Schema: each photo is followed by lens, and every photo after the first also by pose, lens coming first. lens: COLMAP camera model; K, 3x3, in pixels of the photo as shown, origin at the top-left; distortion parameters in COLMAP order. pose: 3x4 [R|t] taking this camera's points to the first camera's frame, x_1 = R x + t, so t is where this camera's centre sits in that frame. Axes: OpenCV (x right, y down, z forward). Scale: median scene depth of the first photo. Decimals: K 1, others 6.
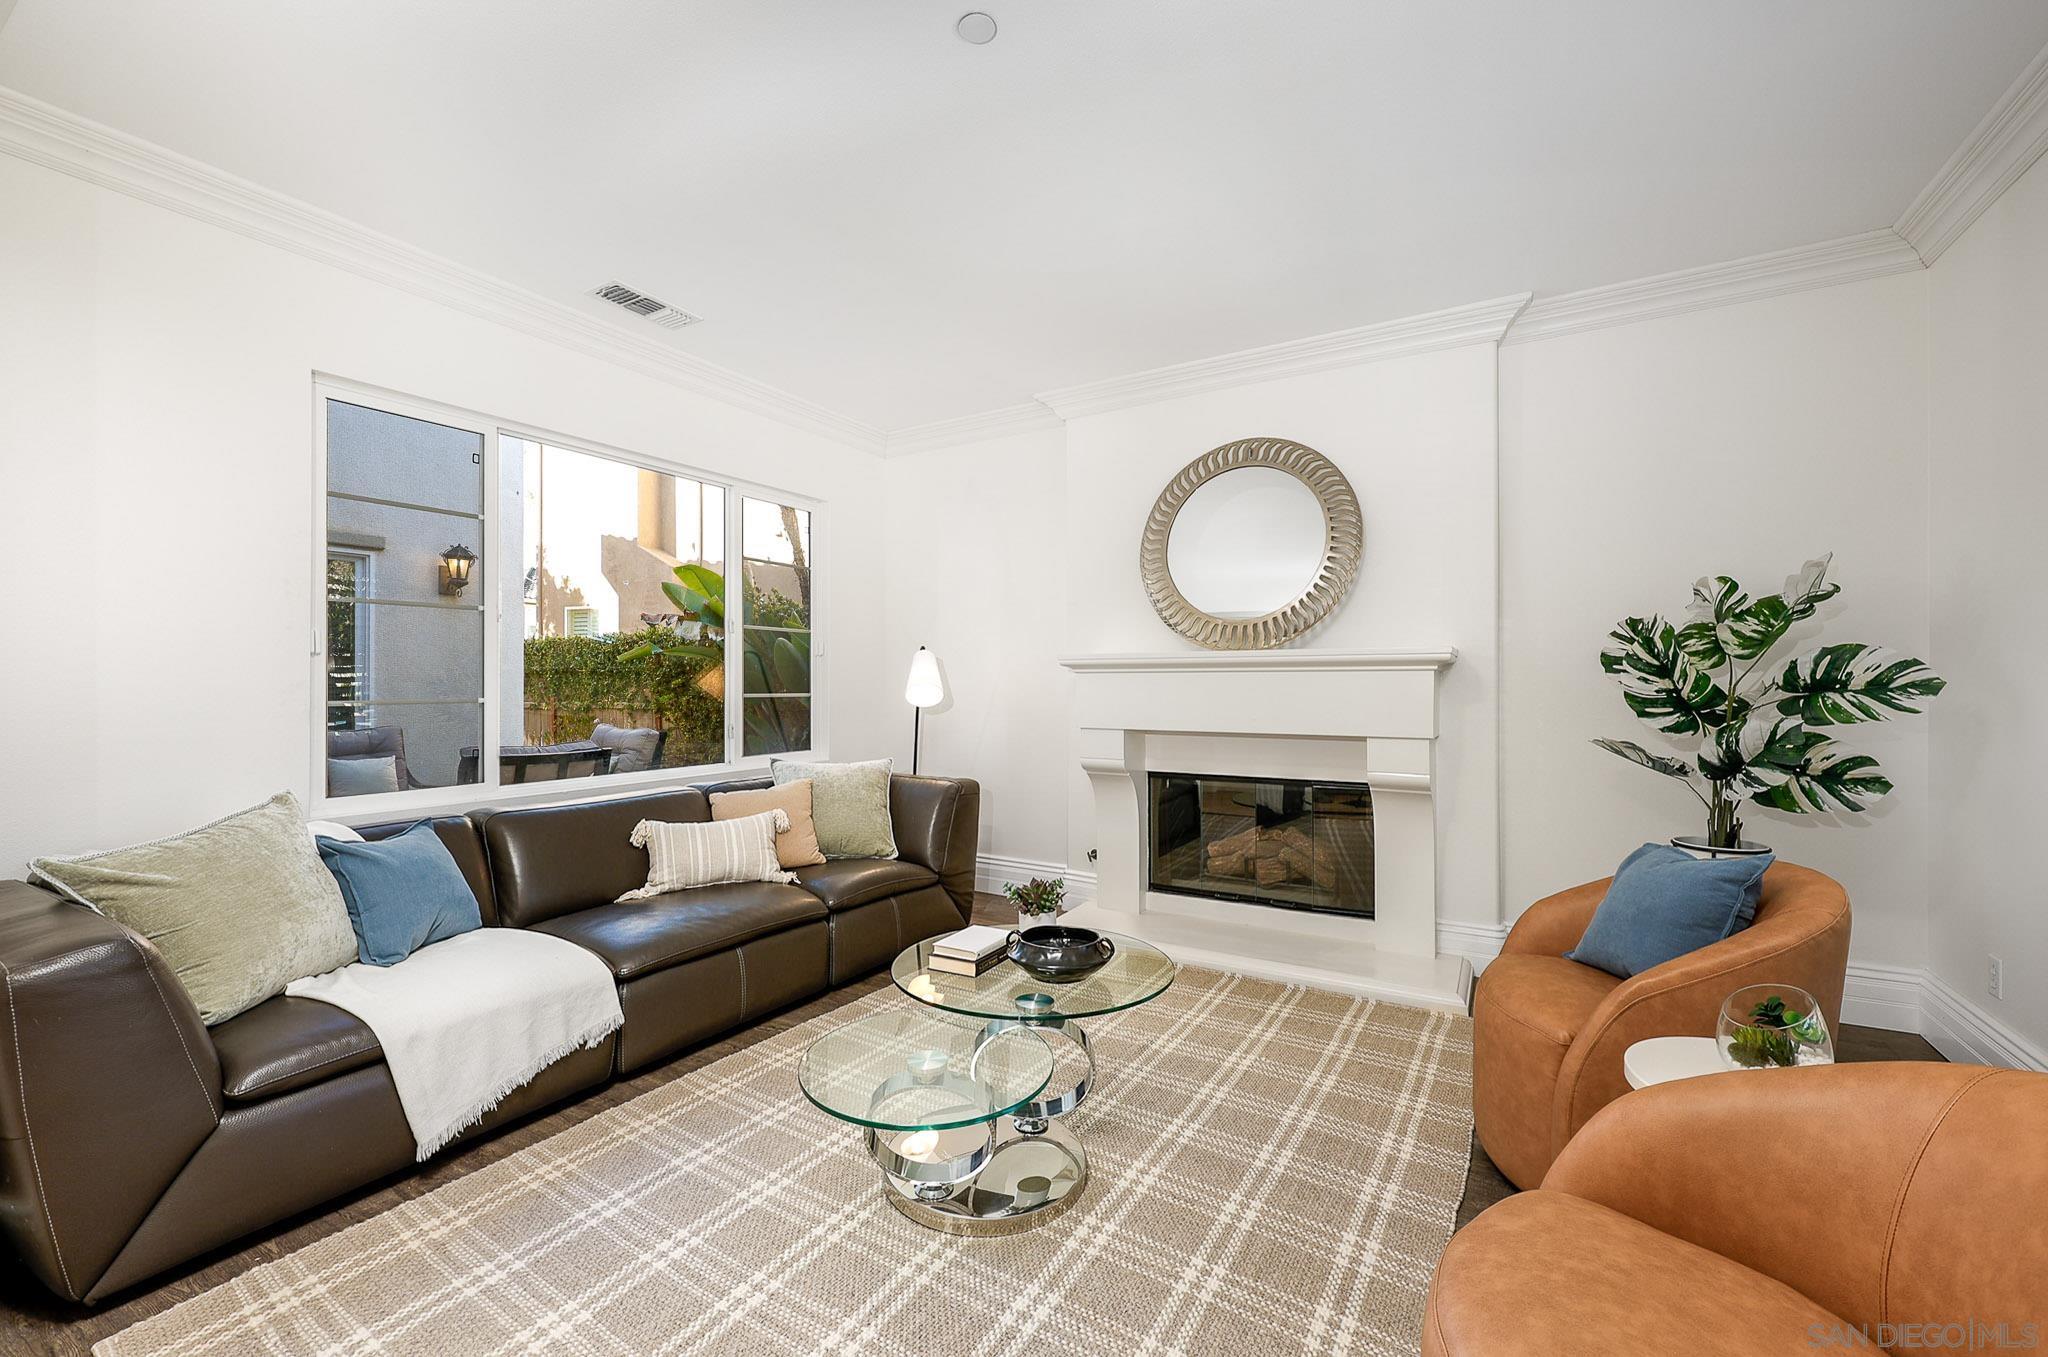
lens RADIAL K [[839.9, 0, 1026.6], [0, 839.9, 683.8], [0, 0, 1]] dist [0.009166, 0.000700]
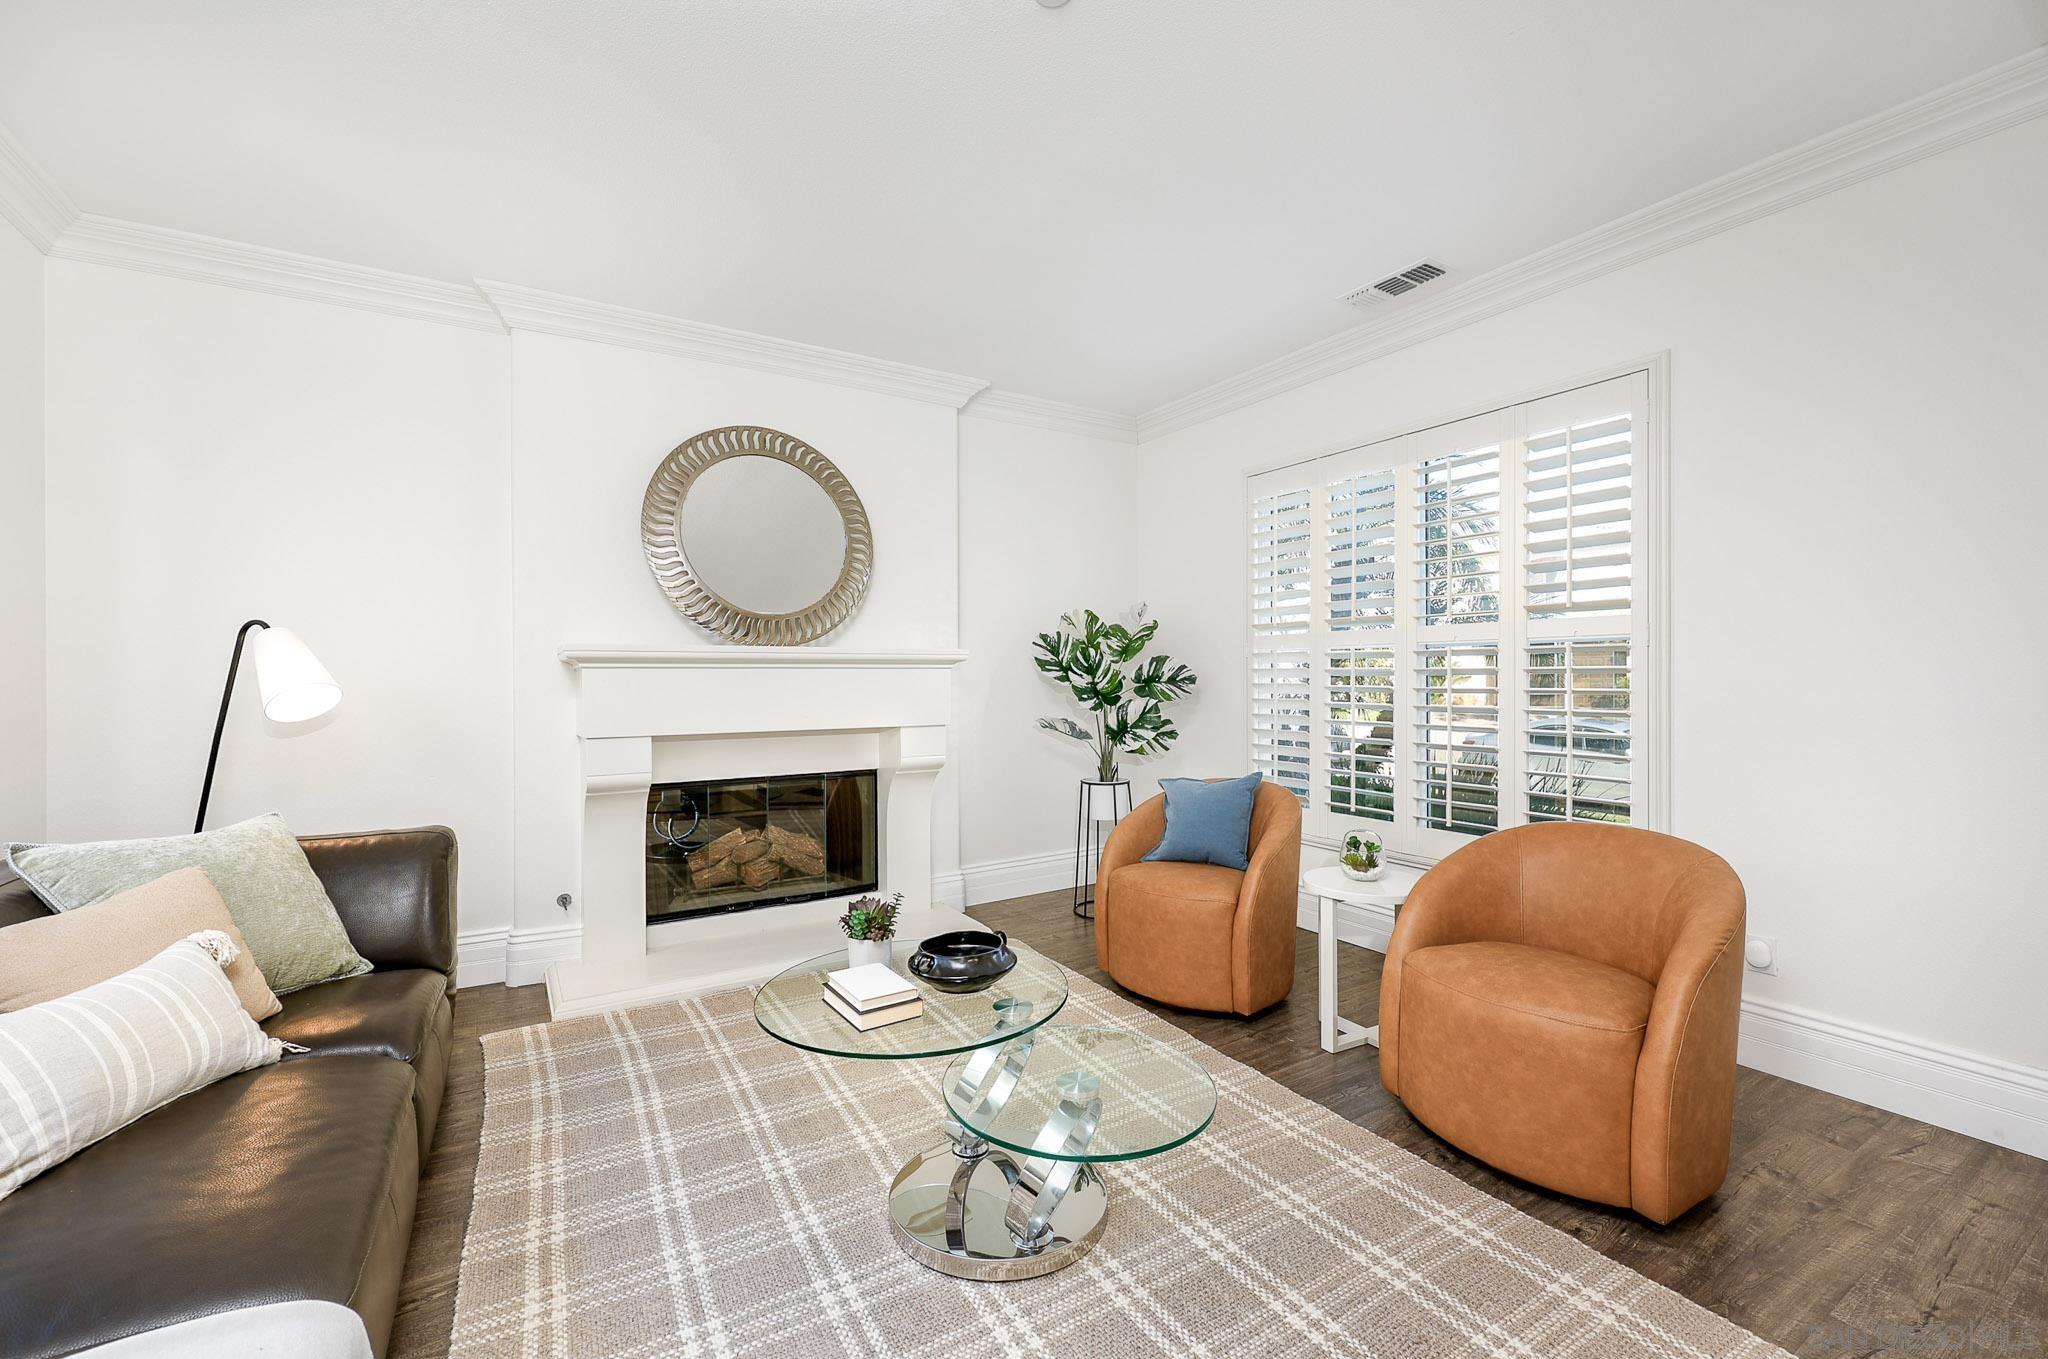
lens RADIAL K [[839.9, 0, 1025.4], [0, 839.9, 671.2], [0, 0, 1]] dist [0.009166, 0.000700]
pose [[0.470221, 0.006604, 0.882524, -0.581323], [0.004941, 0.999937, -0.010115, 0.001351], [-0.882535, 0.009117, 0.470159, 0.363690]]
